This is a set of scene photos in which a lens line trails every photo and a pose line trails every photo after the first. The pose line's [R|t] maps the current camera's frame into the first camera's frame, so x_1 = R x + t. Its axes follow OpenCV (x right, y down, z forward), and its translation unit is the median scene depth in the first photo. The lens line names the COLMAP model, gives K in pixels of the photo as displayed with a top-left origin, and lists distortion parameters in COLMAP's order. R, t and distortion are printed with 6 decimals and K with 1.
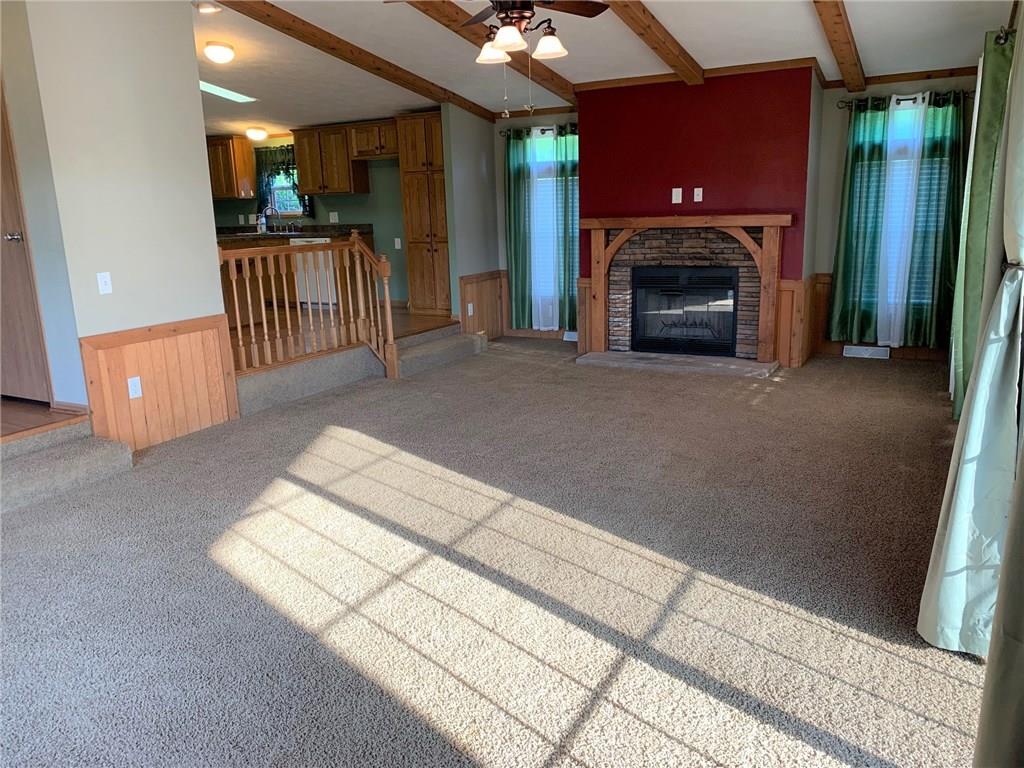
lens RADIAL K [[785.6, 0, 512.0], [0, 785.6, 384.0], [0, 0, 1]] dist [0.178411, -0.444504]
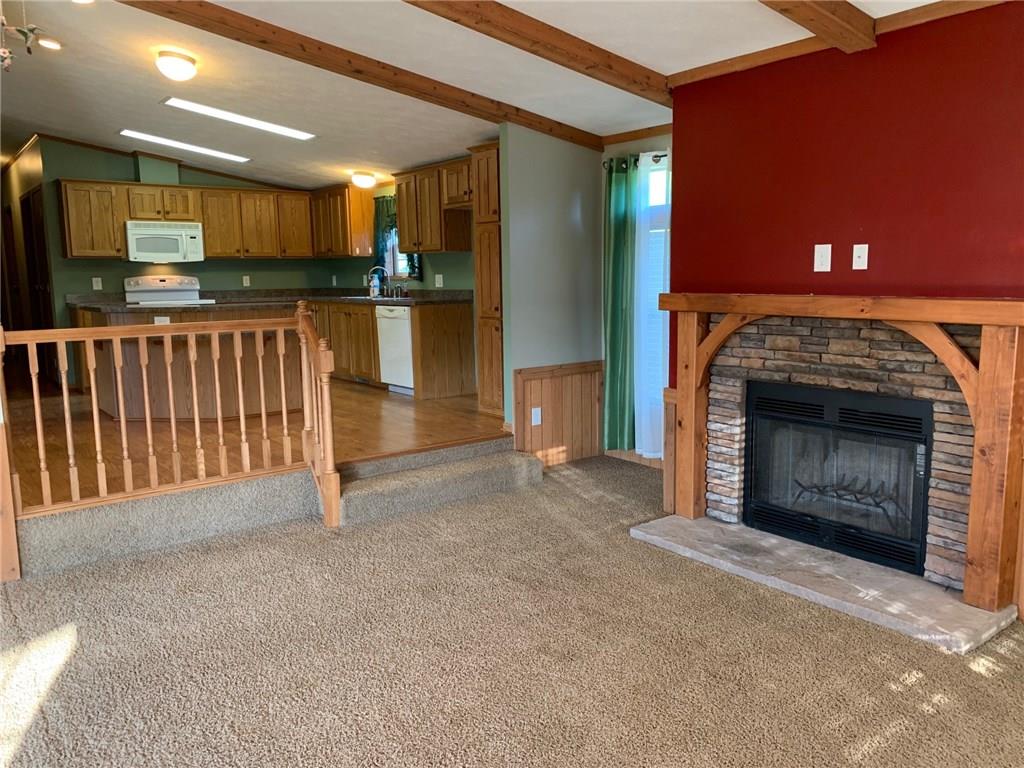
lens RADIAL K [[787.3, 0, 512.0], [0, 787.3, 384.0], [0, 0, 1]] dist [0.057699, -0.068686]
pose [[0.913255, 0.074426, -0.400532, 0.224843], [-0.102100, 0.993607, -0.048170, -0.099205], [0.394387, 0.084886, 0.915016, 0.411089]]
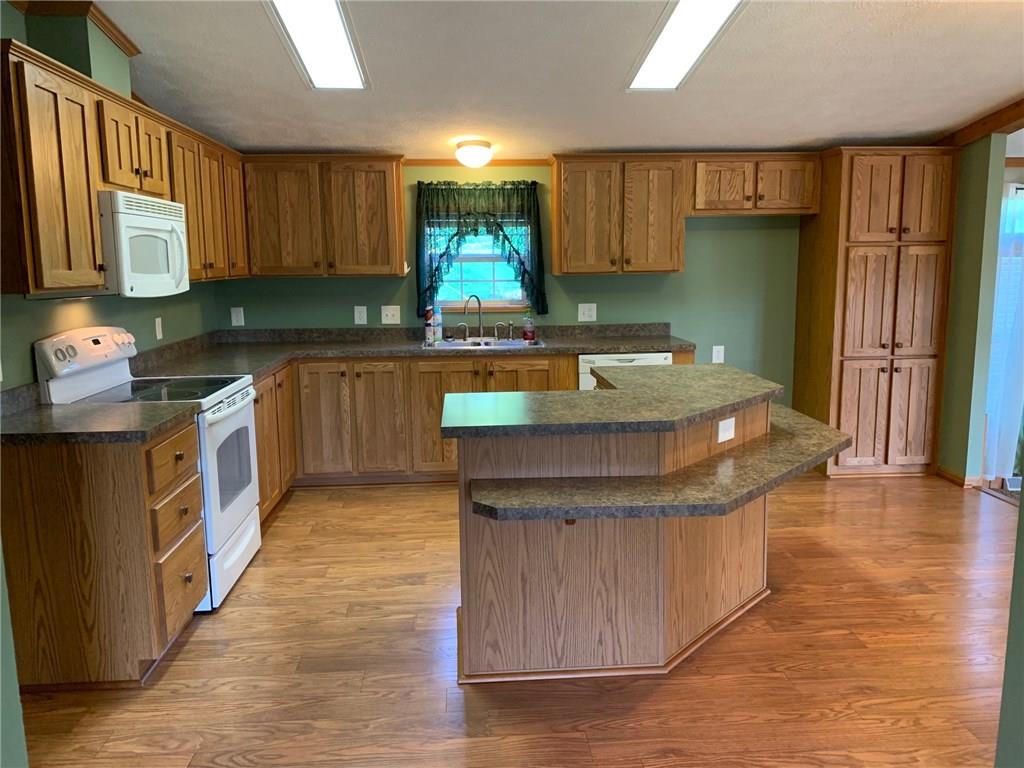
lens RADIAL K [[787.3, 0, 512.0], [0, 787.3, 384.0], [0, 0, 1]] dist [0.057699, -0.068686]
pose [[0.839045, -0.050880, 0.541677, -0.761504], [0.098742, 0.993324, -0.059645, -0.172891], [-0.535026, 0.103532, 0.838468, 0.746834]]
